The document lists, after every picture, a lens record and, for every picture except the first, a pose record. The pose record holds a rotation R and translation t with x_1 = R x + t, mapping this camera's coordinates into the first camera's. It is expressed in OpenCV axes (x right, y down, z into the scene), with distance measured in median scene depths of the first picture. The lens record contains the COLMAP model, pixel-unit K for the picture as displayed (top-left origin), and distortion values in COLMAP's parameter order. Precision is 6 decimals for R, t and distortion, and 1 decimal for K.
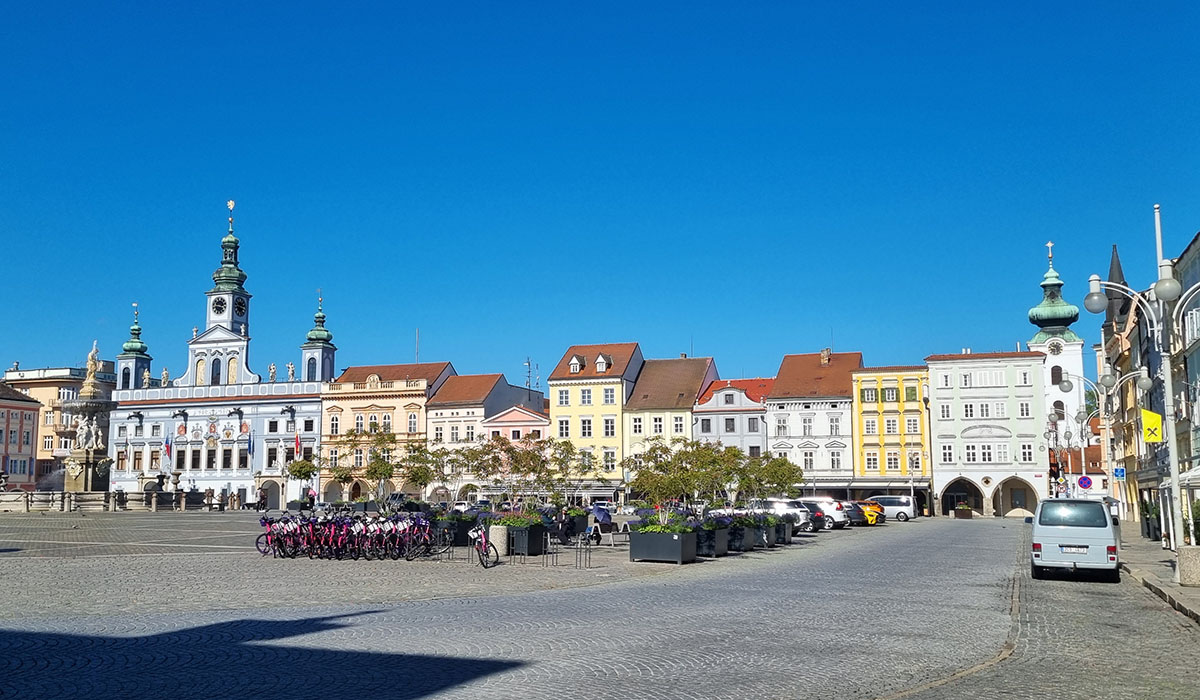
lens RADIAL K [[1182.8, 0, 560.1], [0, 1182.8, 347.0], [0, 0, 1]] dist [0.046745, 0.010405]
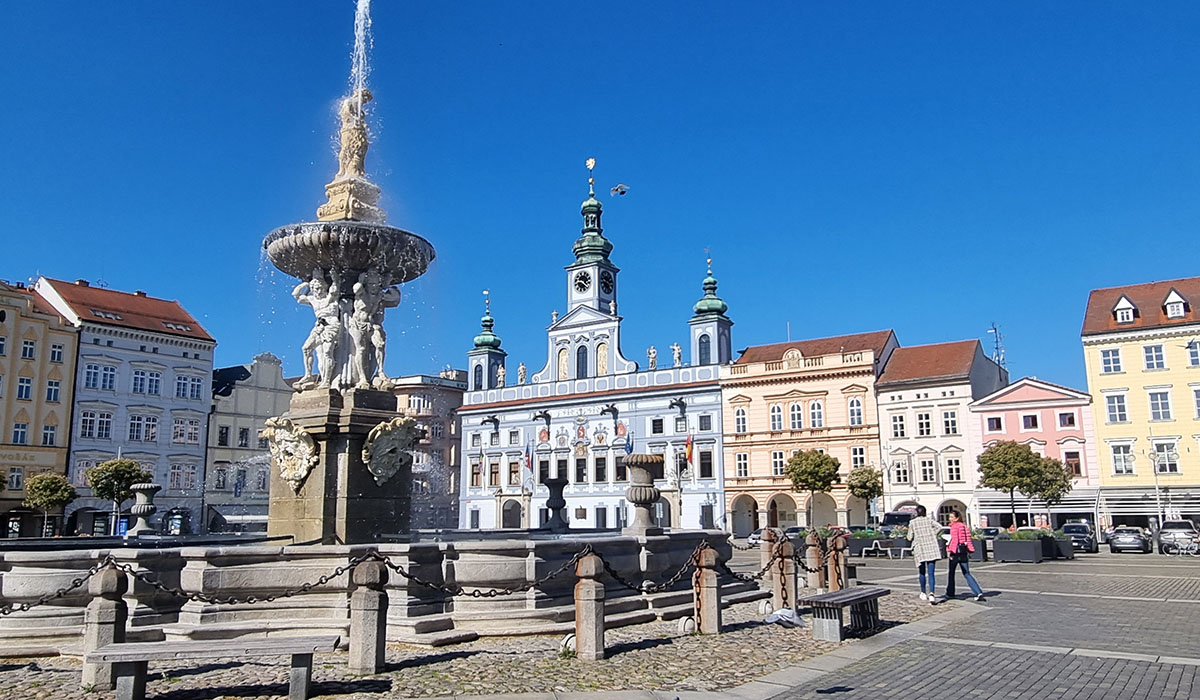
lens RADIAL K [[954.6, 0, 623.2], [0, 954.6, 326.7], [0, 0, 1]] dist [0.015734, 0.006765]
pose [[0.978451, -0.052220, -0.199765, -0.132863], [0.039406, 0.996934, -0.067594, 0.042616], [0.202682, 0.058266, 0.977510, 0.373268]]
